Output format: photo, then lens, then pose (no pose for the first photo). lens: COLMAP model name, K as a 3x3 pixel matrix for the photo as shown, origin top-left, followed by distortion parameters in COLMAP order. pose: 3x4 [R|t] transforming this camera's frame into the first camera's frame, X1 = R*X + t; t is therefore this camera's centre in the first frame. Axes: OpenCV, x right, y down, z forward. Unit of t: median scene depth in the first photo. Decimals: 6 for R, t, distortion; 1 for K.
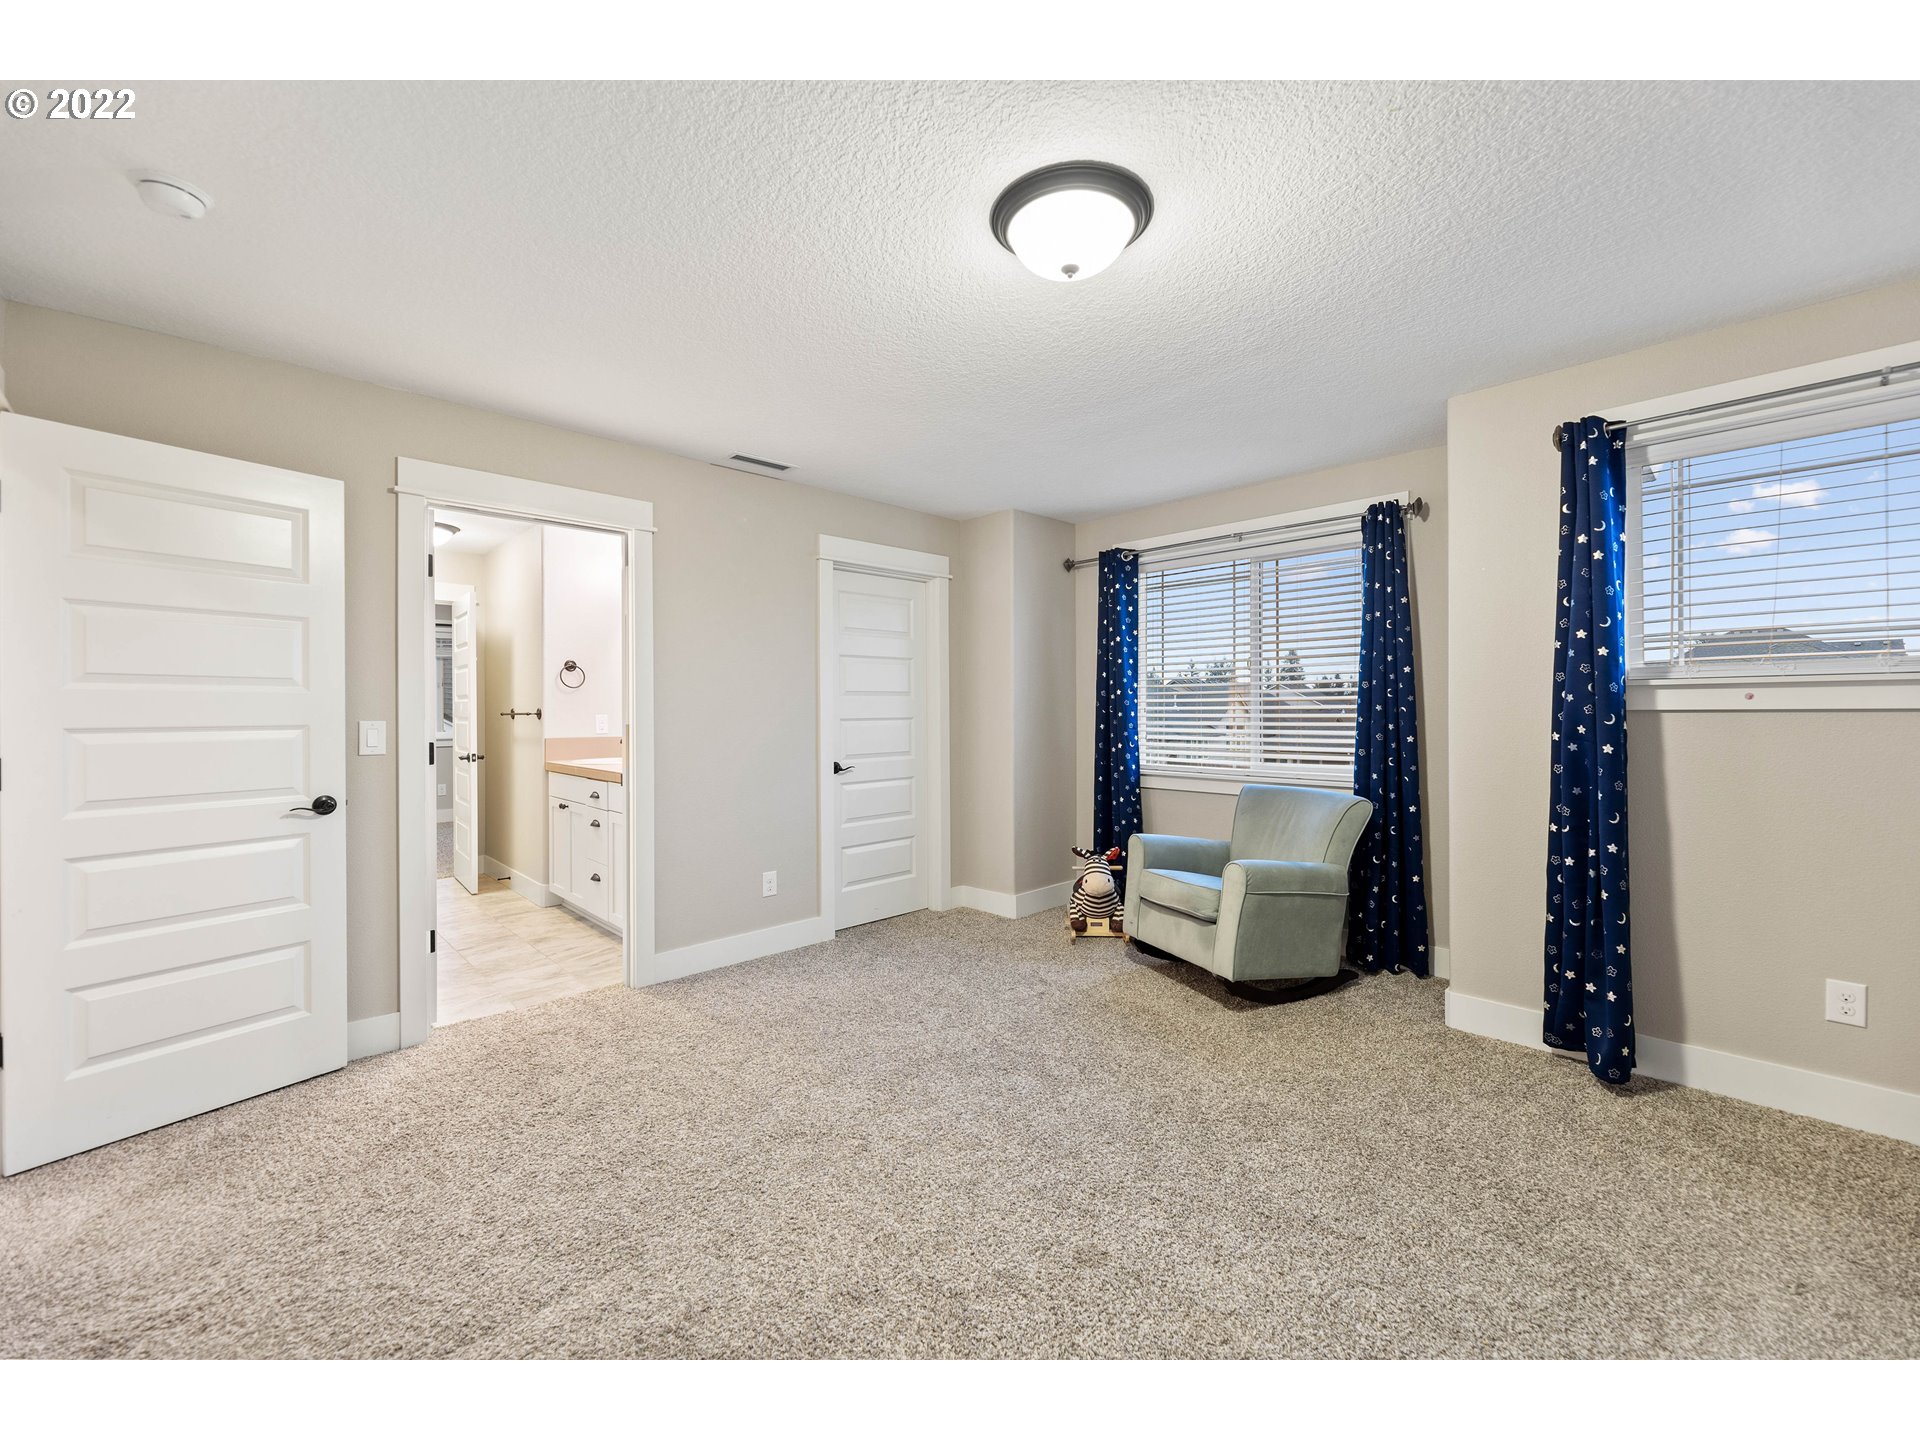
lens RADIAL K [[776.4, 0, 970.1], [0, 776.4, 713.3], [0, 0, 1]] dist [-0.000587, -0.000115]
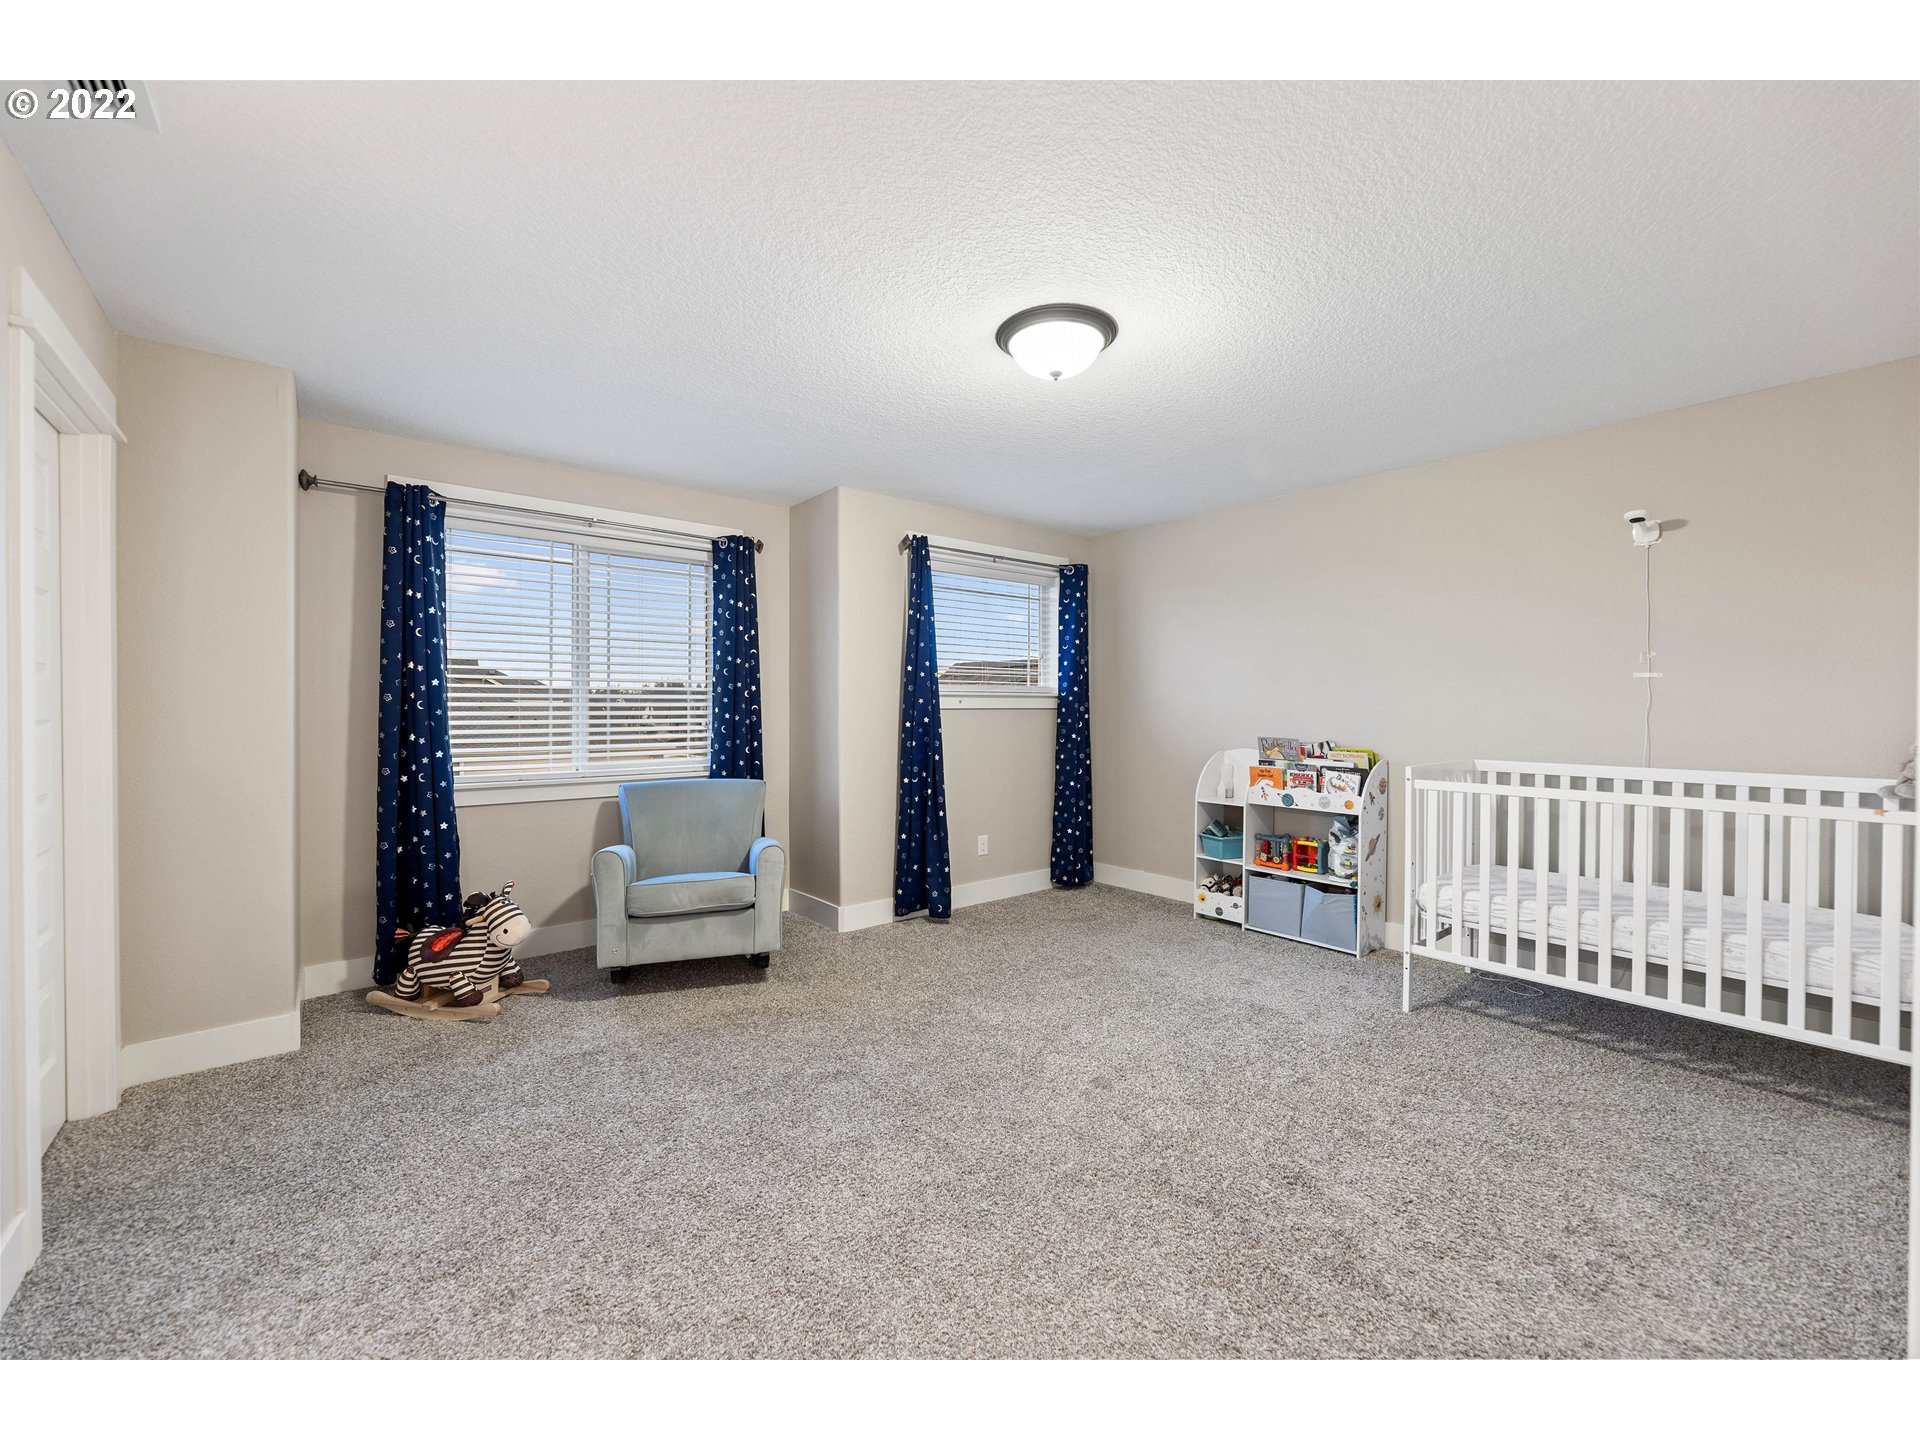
lens RADIAL K [[776.4, 0, 970.1], [0, 776.4, 713.3], [0, 0, 1]] dist [-0.000587, -0.000115]
pose [[0.083134, -0.004927, 0.996526, -0.649990], [0.000695, 0.999988, 0.004886, -0.001292], [-0.996538, 0.000286, 0.083136, 0.551232]]
